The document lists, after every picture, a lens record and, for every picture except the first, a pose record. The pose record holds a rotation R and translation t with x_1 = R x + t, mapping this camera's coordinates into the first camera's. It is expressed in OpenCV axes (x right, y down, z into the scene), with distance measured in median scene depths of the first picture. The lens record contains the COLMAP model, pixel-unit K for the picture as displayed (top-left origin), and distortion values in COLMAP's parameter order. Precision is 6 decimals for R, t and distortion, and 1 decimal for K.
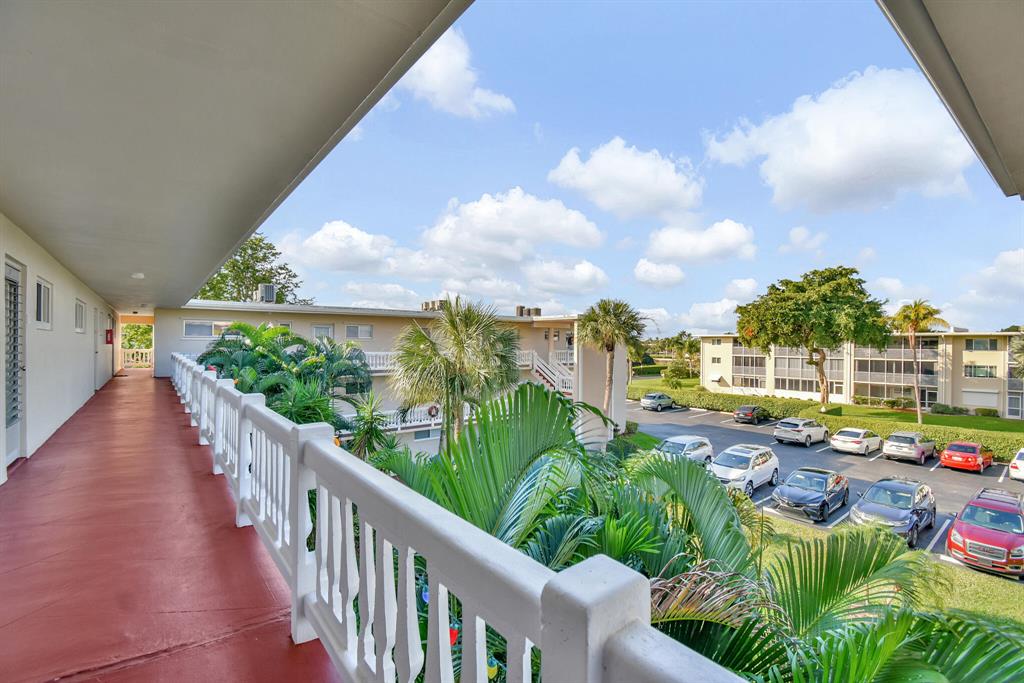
lens RADIAL K [[471.5, 0, 512.0], [0, 471.5, 341.5], [0, 0, 1]] dist [-0.000498, -0.000232]
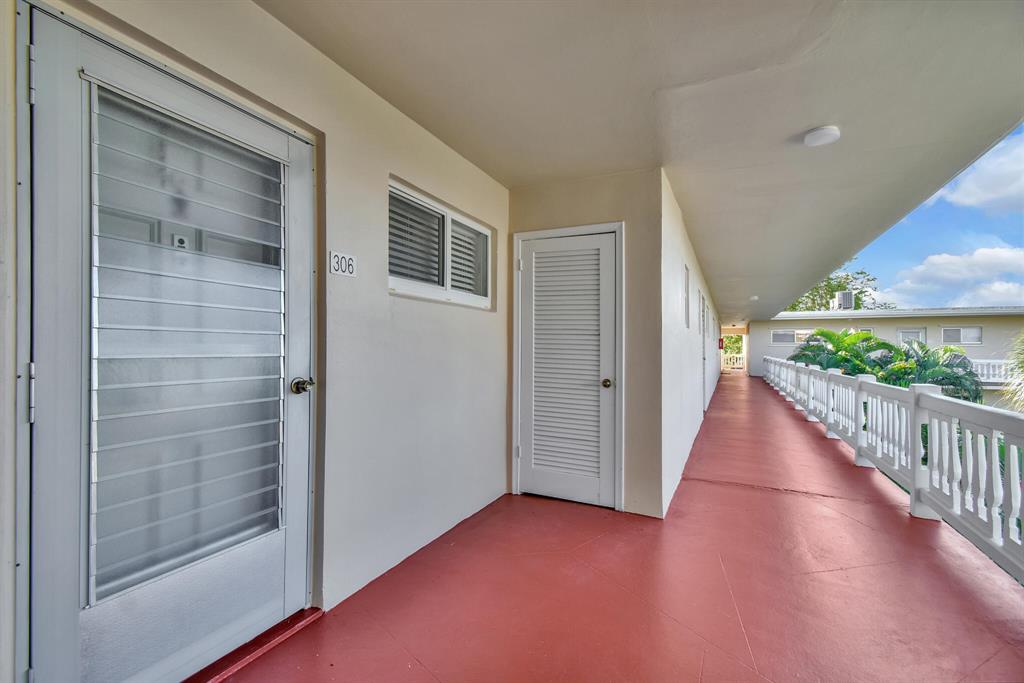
lens RADIAL K [[451.7, 0, 512.0], [0, 451.7, 341.5], [0, 0, 1]] dist [0.000777, -0.017435]
pose [[0.448091, -0.019160, -0.893782, 0.036239], [0.002105, 0.999790, -0.020377, 0.007052], [0.893985, 0.007250, 0.448038, -0.111009]]
